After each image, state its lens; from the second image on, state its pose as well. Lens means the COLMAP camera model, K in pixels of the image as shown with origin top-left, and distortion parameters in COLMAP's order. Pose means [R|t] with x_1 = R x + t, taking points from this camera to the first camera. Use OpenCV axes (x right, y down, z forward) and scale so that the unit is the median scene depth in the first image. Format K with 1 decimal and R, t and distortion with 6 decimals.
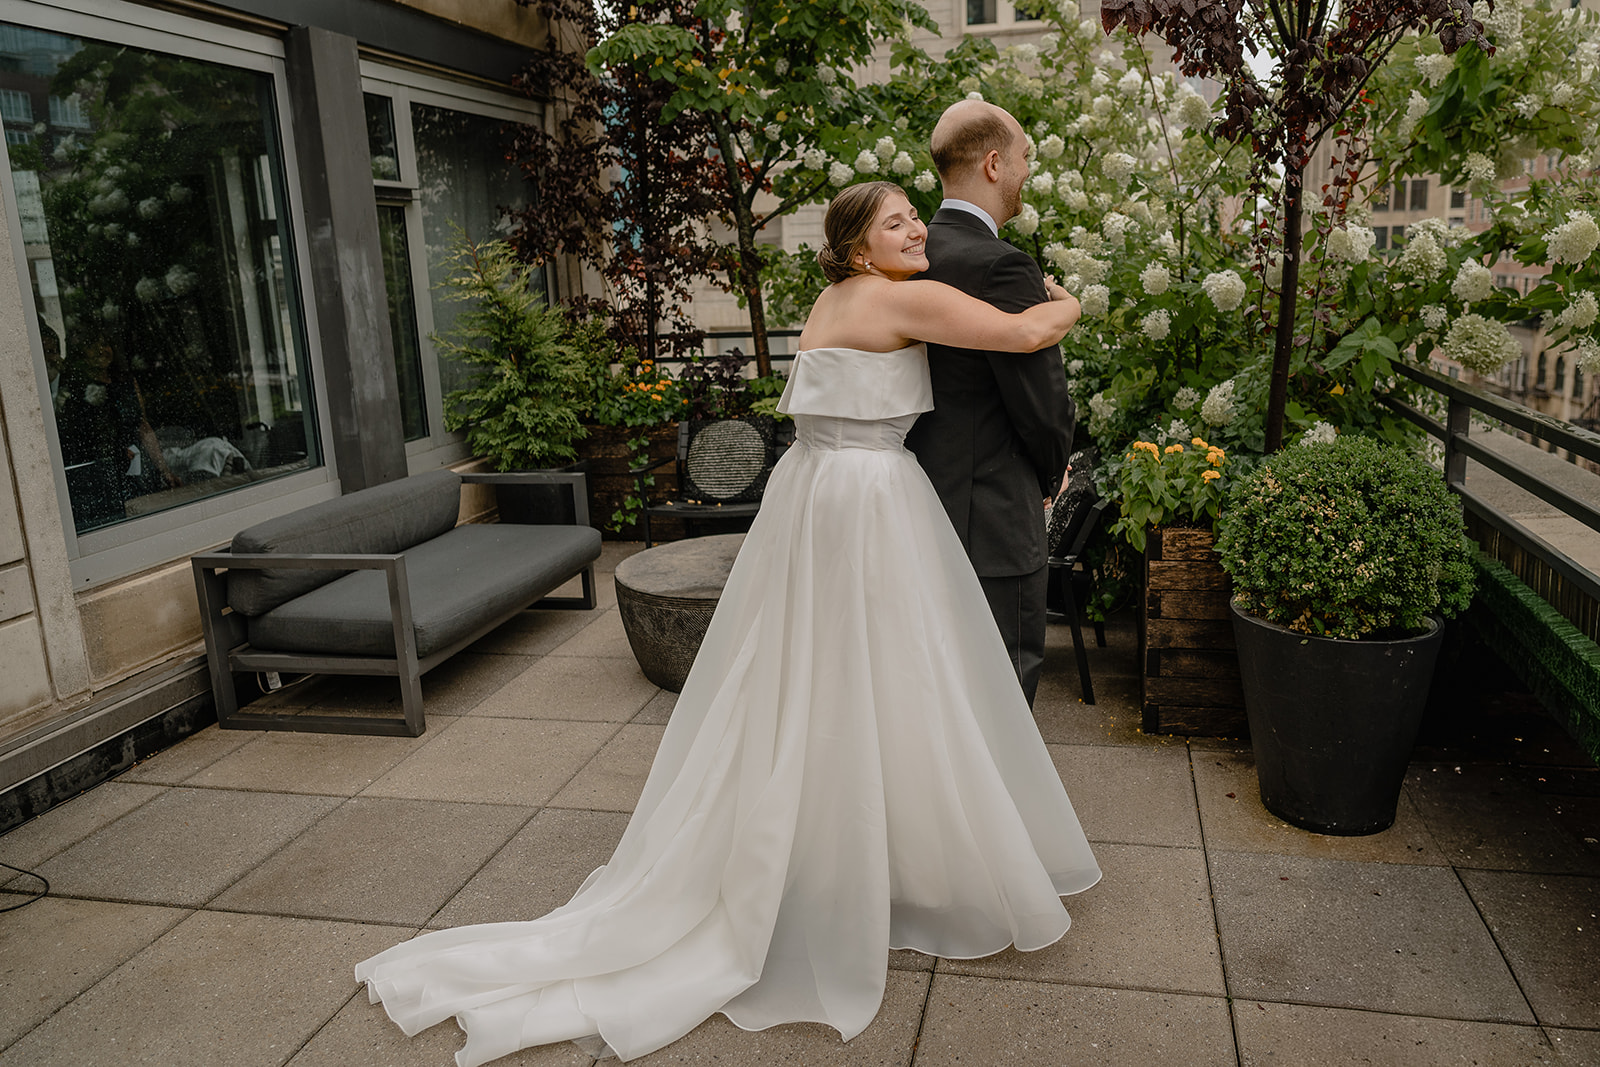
lens RADIAL K [[1182.5, 0, 802.4], [0, 1182.5, 511.1], [0, 0, 1]] dist [-0.001827, -0.002930]
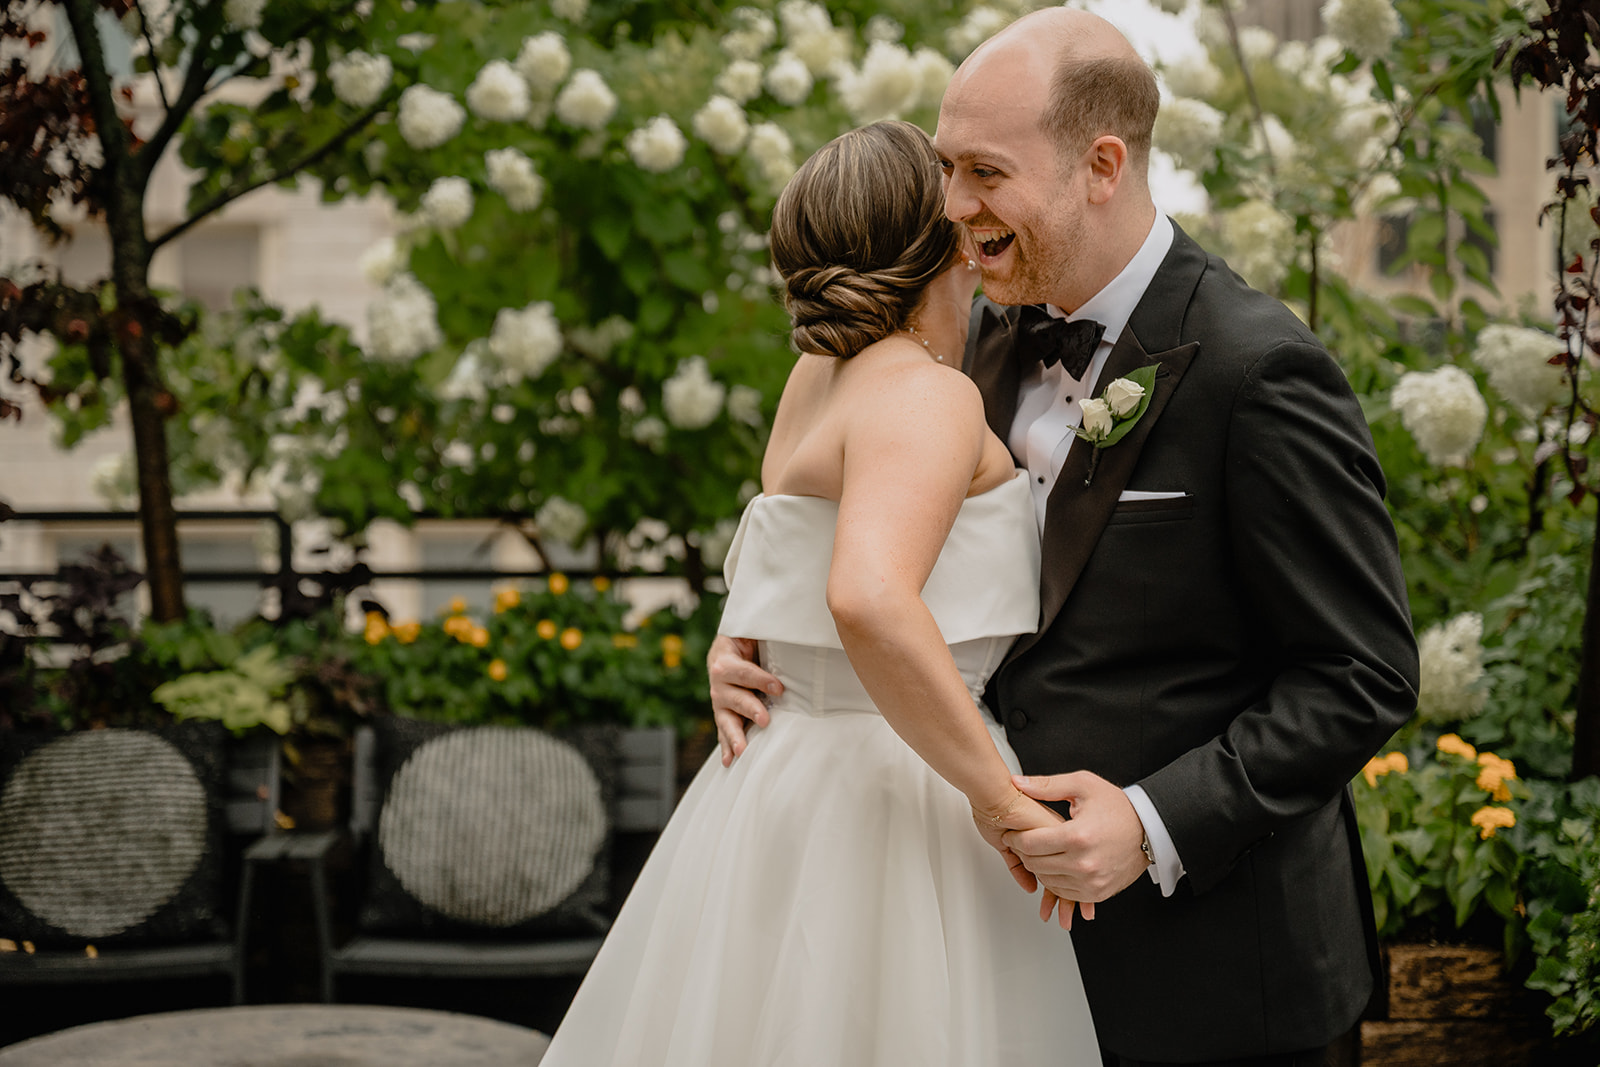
lens RADIAL K [[3111.4, 0, 852.6], [0, 3111.4, 514.4], [0, 0, 1]] dist [0.006400, -0.129942]
pose [[0.973505, 0.020110, 0.227782, -0.111110], [0.015598, 0.987965, -0.153890, 0.023424], [-0.228135, 0.153365, 0.961475, -0.053197]]
